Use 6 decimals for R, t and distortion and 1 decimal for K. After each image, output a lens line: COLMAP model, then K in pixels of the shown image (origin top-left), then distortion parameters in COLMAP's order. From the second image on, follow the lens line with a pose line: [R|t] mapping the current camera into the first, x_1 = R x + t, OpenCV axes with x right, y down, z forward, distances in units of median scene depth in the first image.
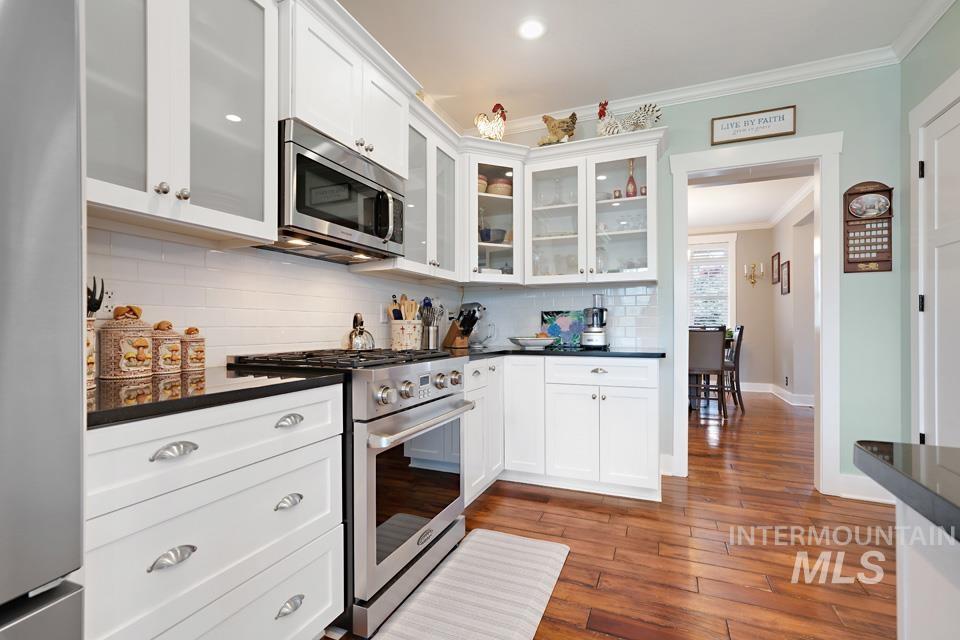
lens RADIAL K [[431.7, 0, 482.7], [0, 431.7, 322.6], [0, 0, 1]] dist [-0.015740, 0.012508]
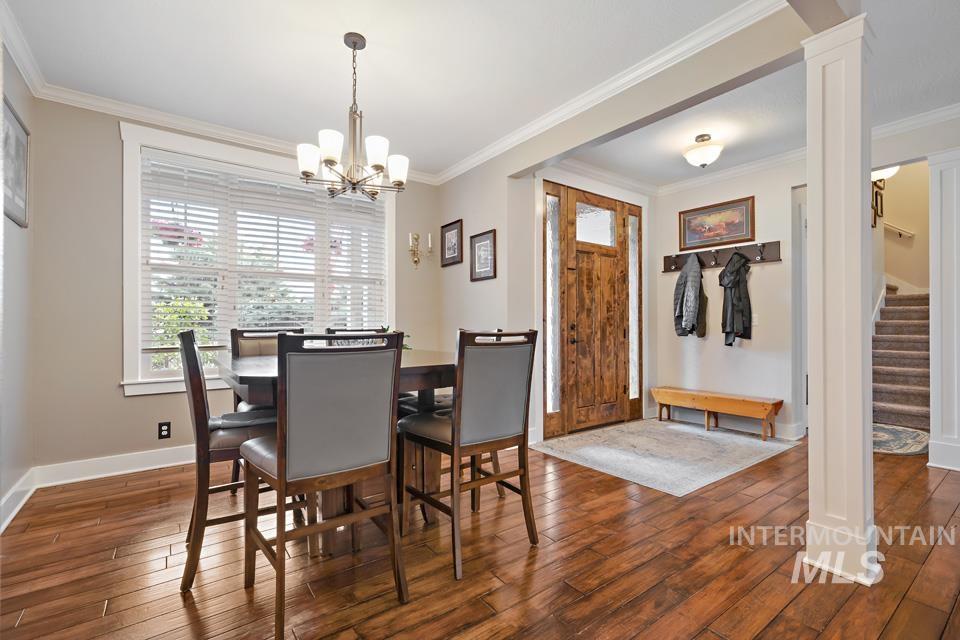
lens RADIAL K [[431.7, 0, 482.7], [0, 431.7, 322.6], [0, 0, 1]] dist [-0.015740, 0.012508]
pose [[0.510402, 0.002967, 0.859931, 0.260537], [-0.007304, 0.999973, 0.000885, -0.001937], [-0.859905, -0.006733, 0.510410, 1.393462]]
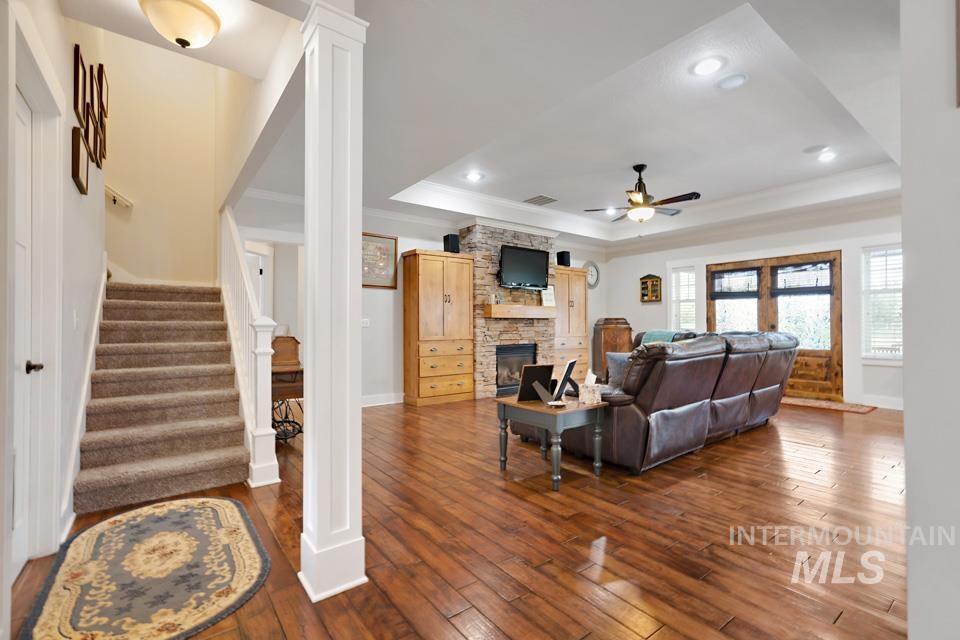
lens RADIAL K [[438.5, 0, 483.6], [0, 438.5, 321.8], [0, 0, 1]] dist [-0.010731, 0.014075]
pose [[-0.865018, 0.007134, 0.501689, 1.308127], [-0.003030, 0.999806, -0.019441, 0.000631], [-0.501731, -0.018336, -0.864829, 1.372309]]
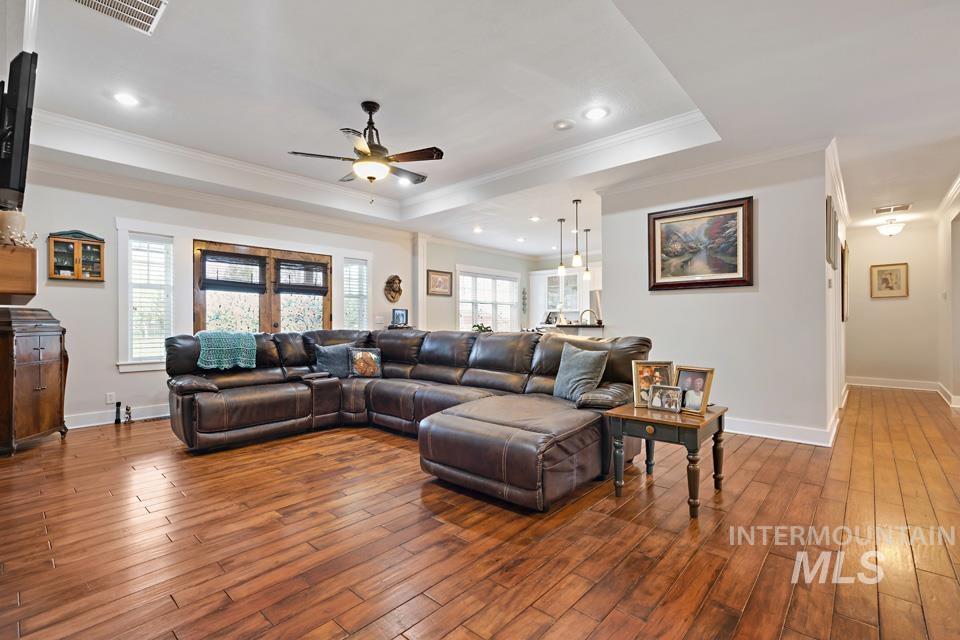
lens RADIAL K [[431.7, 0, 482.7], [0, 431.7, 322.6], [0, 0, 1]] dist [-0.015740, 0.012508]
pose [[-0.329984, 0.001715, -0.943985, 2.792090], [0.012822, 0.999914, -0.002665, -0.017979], [0.943900, -0.012983, -0.329977, 0.221838]]
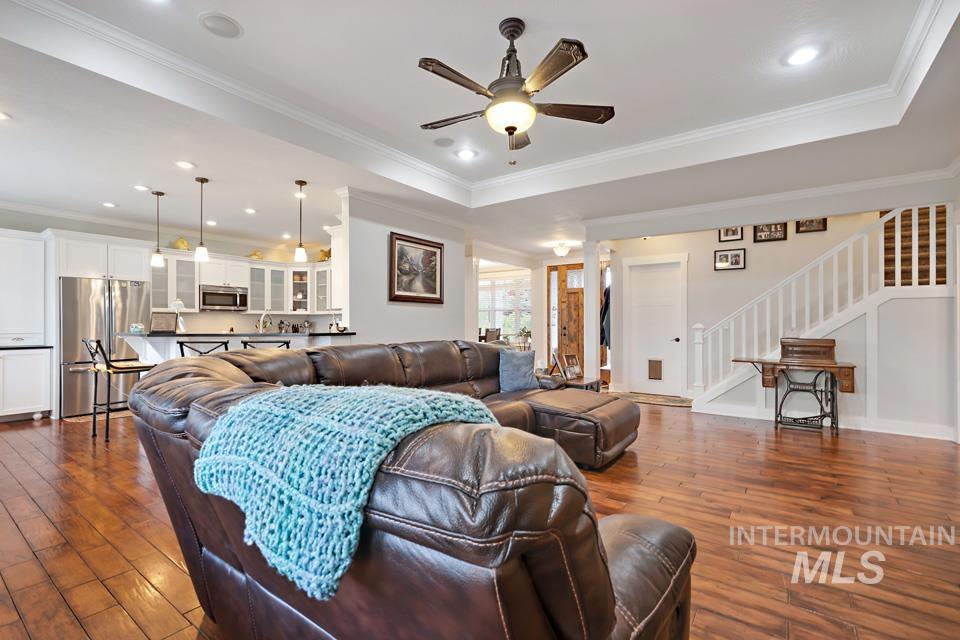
lens RADIAL K [[431.7, 0, 482.7], [0, 431.7, 322.6], [0, 0, 1]] dist [-0.015740, 0.012508]
pose [[0.973269, -0.002607, -0.229653, 1.829333], [0.004305, 0.999967, 0.006891, -0.054968], [0.229628, -0.007696, 0.973248, -1.425923]]
